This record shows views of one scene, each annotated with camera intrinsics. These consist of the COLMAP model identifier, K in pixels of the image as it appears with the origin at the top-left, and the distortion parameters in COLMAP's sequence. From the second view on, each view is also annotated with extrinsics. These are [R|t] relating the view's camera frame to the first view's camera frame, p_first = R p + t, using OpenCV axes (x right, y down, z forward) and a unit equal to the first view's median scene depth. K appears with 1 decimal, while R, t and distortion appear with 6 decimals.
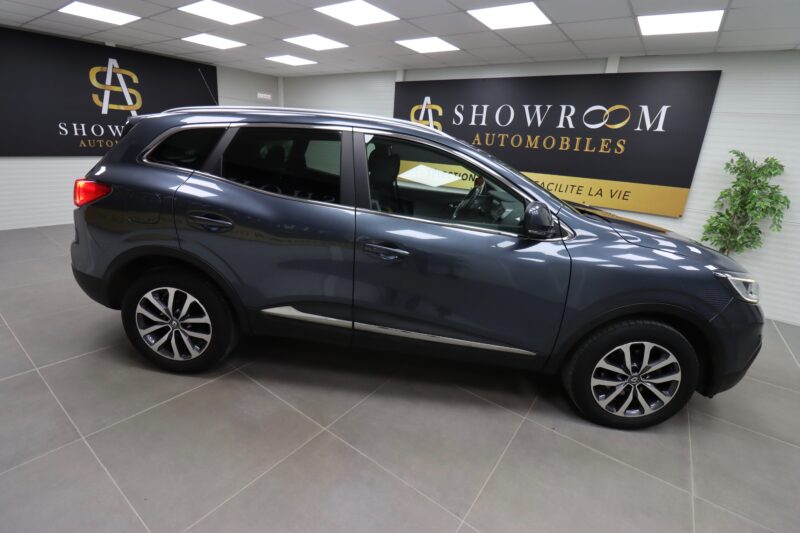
lens RADIAL K [[372.3, 0, 400.7], [0, 372.3, 263.1], [0, 0, 1]] dist [-0.007153, -0.004558]
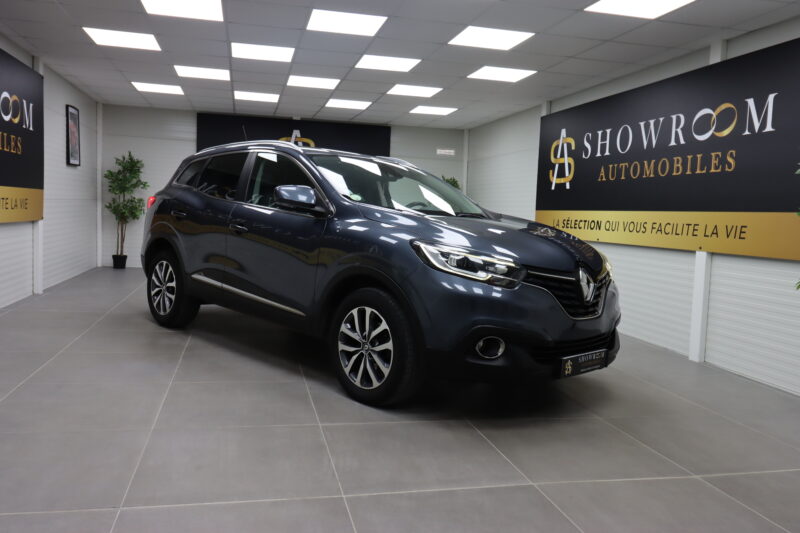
lens RADIAL K [[644.2, 0, 402.0], [0, 644.2, 267.7], [0, 0, 1]] dist [0.014701, 0.002137]
pose [[0.759937, 0.020613, -0.649670, 0.867334], [-0.193148, 0.961511, -0.195423, 0.199868], [0.620636, 0.273991, 0.734670, -0.152807]]
